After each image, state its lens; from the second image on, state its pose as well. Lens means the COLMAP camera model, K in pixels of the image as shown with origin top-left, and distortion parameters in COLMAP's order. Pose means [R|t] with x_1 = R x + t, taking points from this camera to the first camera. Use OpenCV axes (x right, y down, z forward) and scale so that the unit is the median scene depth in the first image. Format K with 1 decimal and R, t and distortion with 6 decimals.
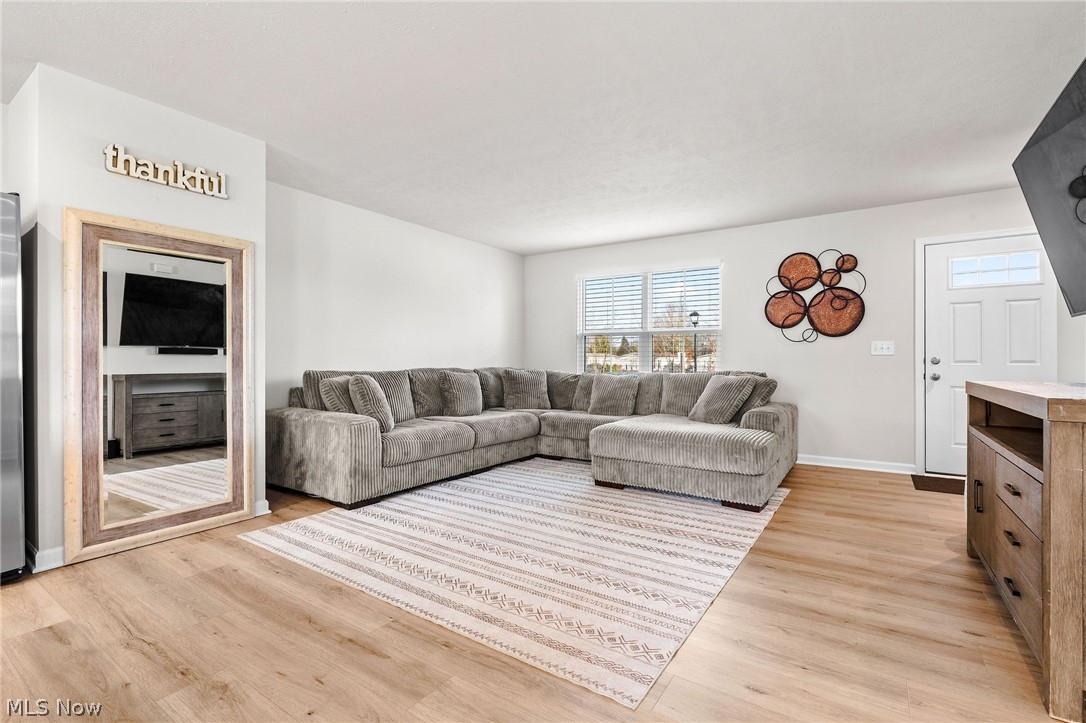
lens RADIAL K [[488.7, 0, 543.1], [0, 488.7, 360.8], [0, 0, 1]] dist [0.004730, 0.001184]
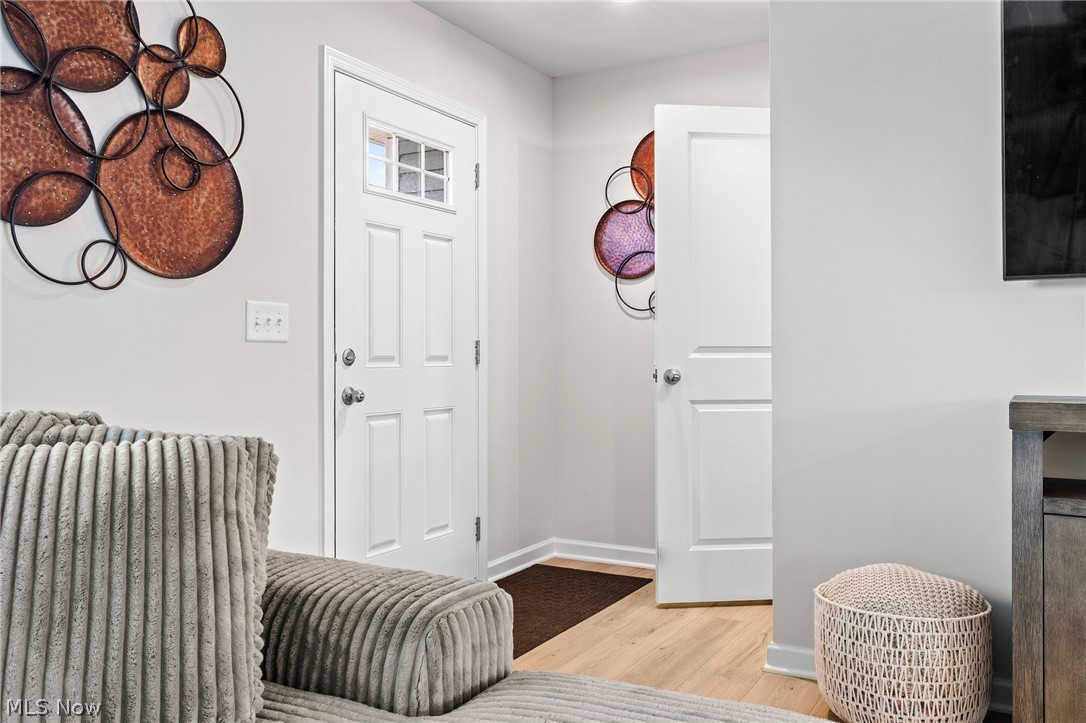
lens RADIAL K [[911.1, 0, 543.5], [0, 911.1, 359.1], [0, 0, 1]] dist [0.004562, 0.006024]
pose [[-0.089621, -0.003895, 0.995968, 0.017839], [0.004303, 0.999982, 0.004298, -0.000815], [-0.995967, 0.004671, -0.089603, 0.819855]]
